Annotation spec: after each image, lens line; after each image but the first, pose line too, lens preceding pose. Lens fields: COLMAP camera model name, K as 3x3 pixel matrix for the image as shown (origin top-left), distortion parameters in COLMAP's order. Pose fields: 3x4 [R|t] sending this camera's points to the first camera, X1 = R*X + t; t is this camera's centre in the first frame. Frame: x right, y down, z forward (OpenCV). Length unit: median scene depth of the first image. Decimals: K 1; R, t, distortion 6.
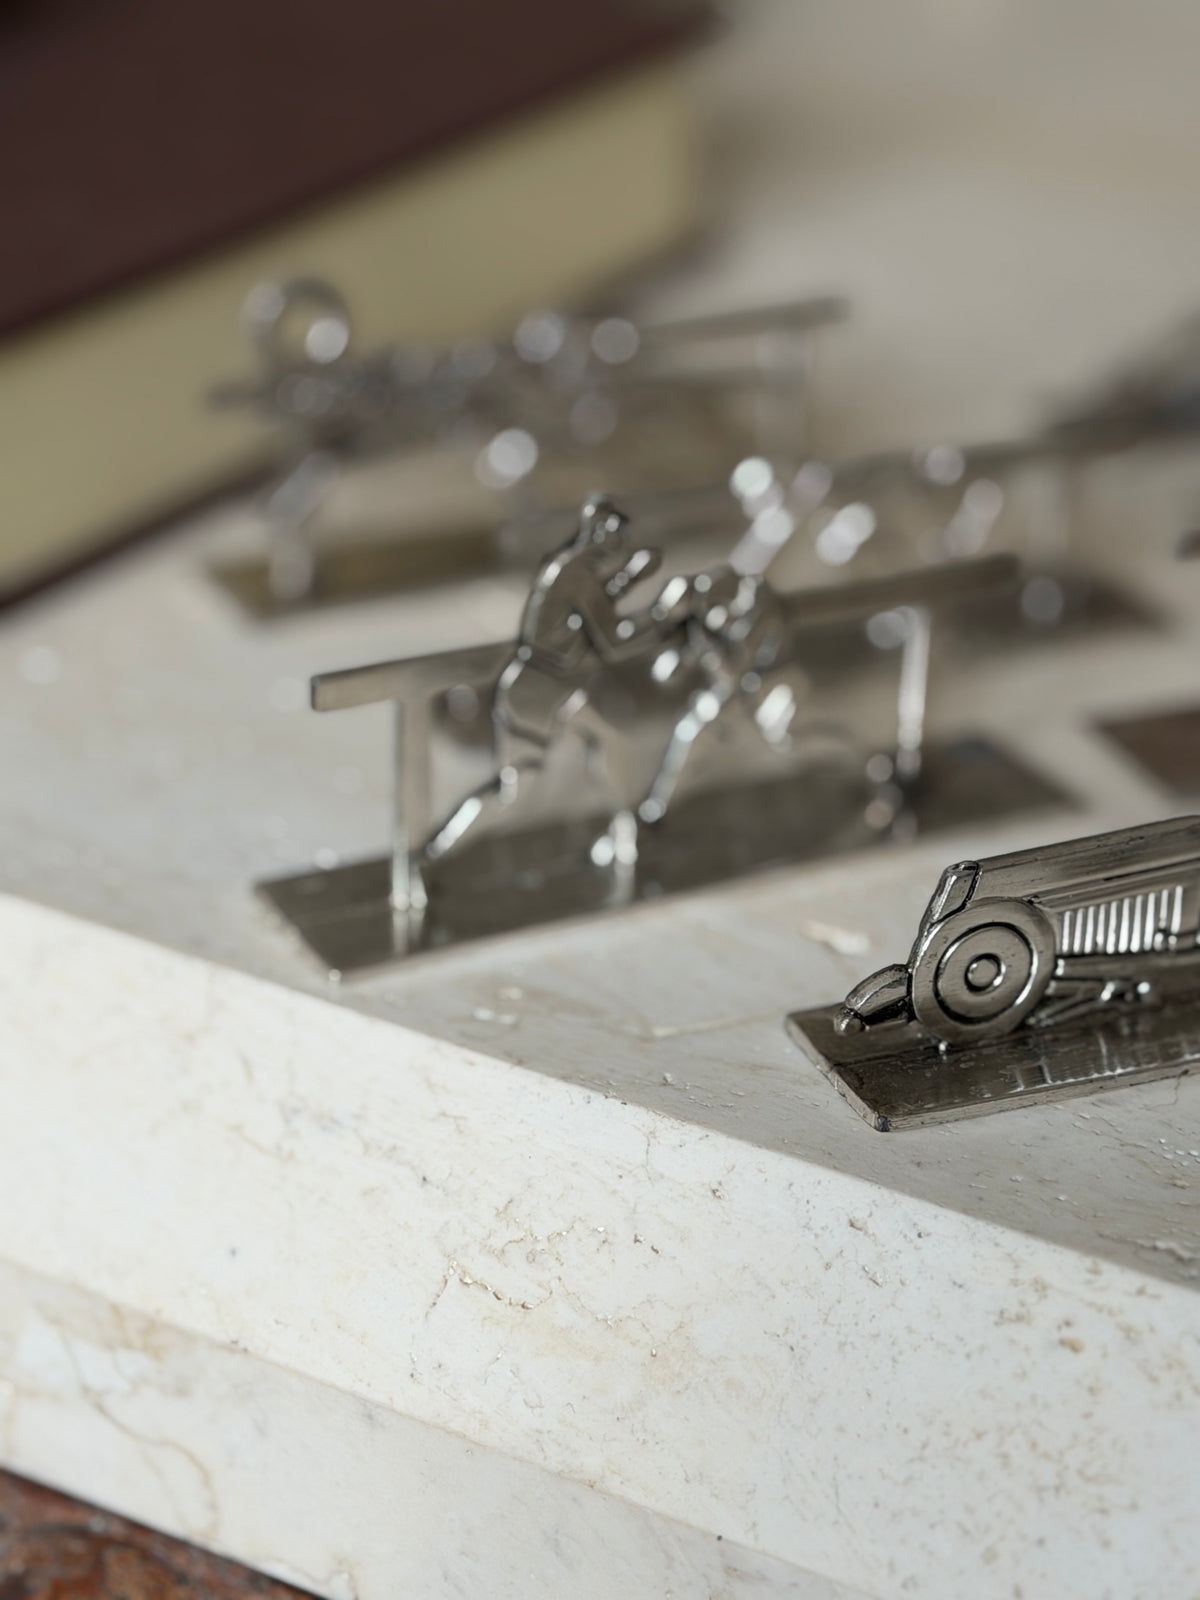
lens RADIAL K [[3883.2, 0, 598.2], [0, 3883.2, 793.7], [0, 0, 1]] dist [0.153688, 0.000000]
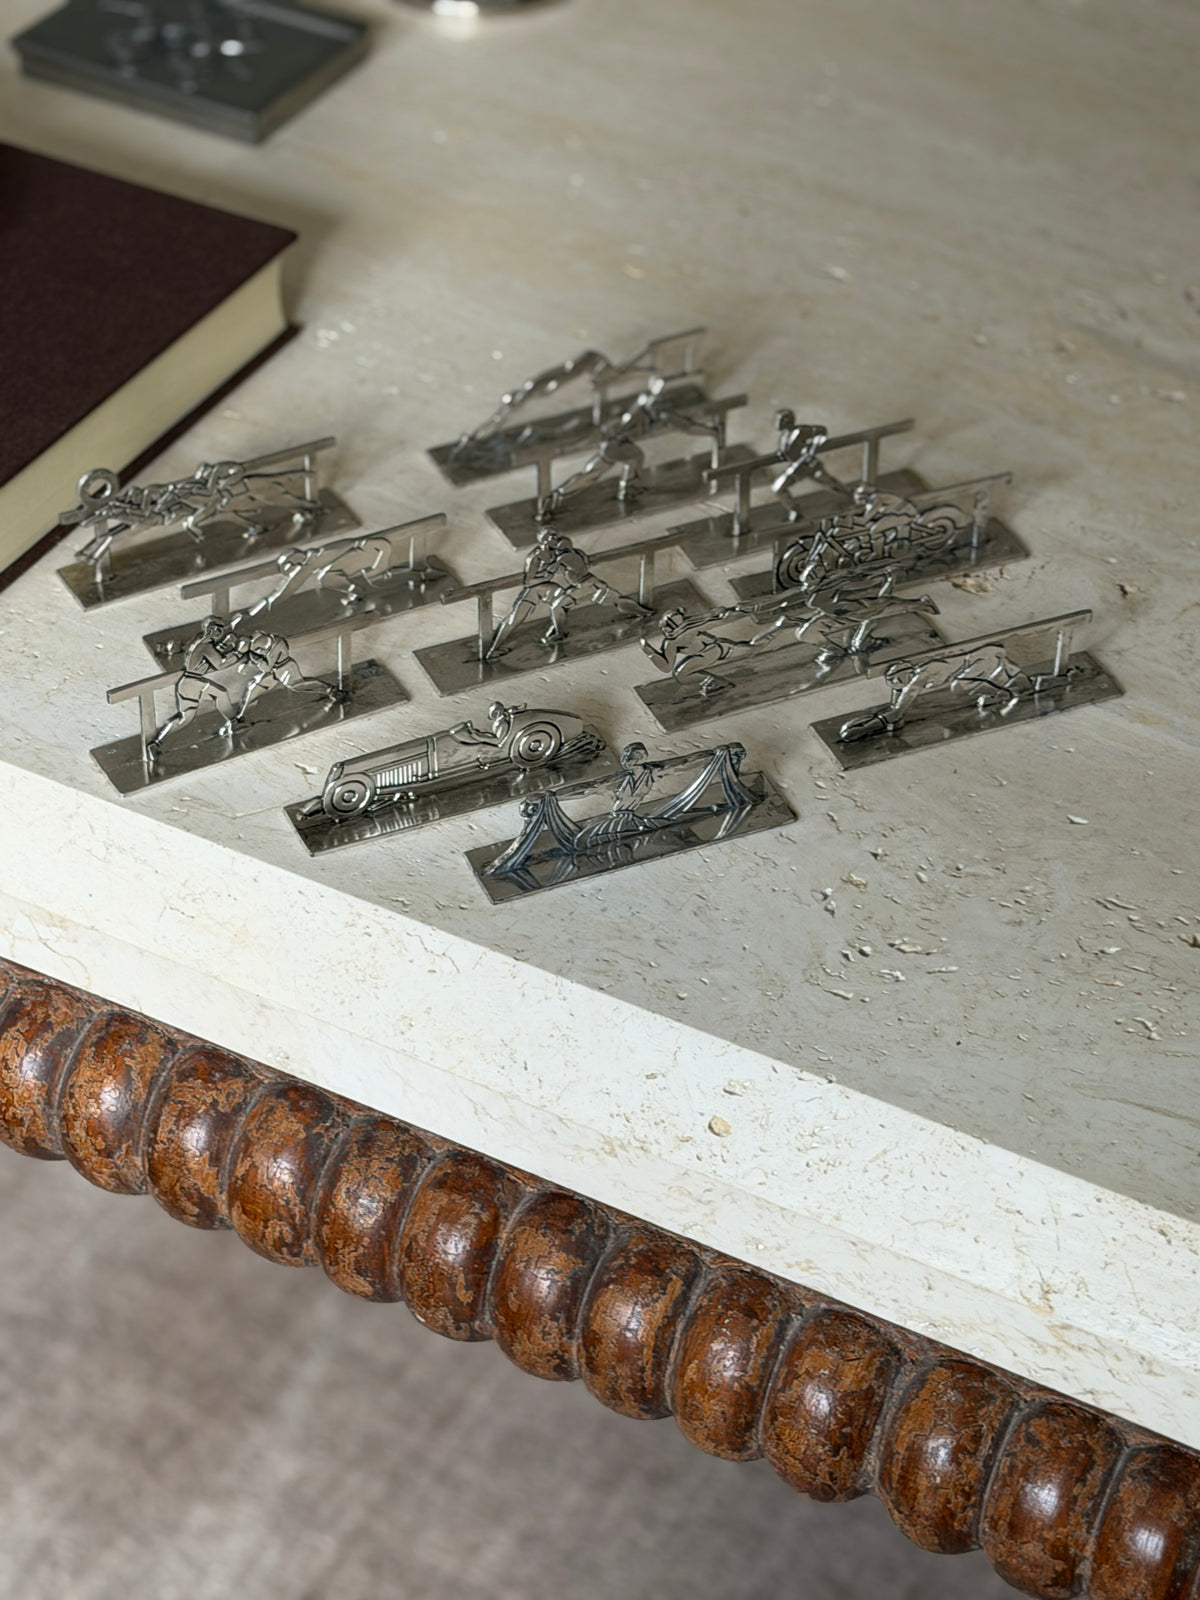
lens RADIAL K [[3883.2, 0, 601.6], [0, 3883.2, 800.9], [0, 0, 1]] dist [0.153688, 0.000000]
pose [[0.999058, -0.030005, 0.031338, 0.191969], [0.022065, 0.973305, 0.228454, -0.590917], [-0.037356, -0.227547, 0.973050, -1.762966]]
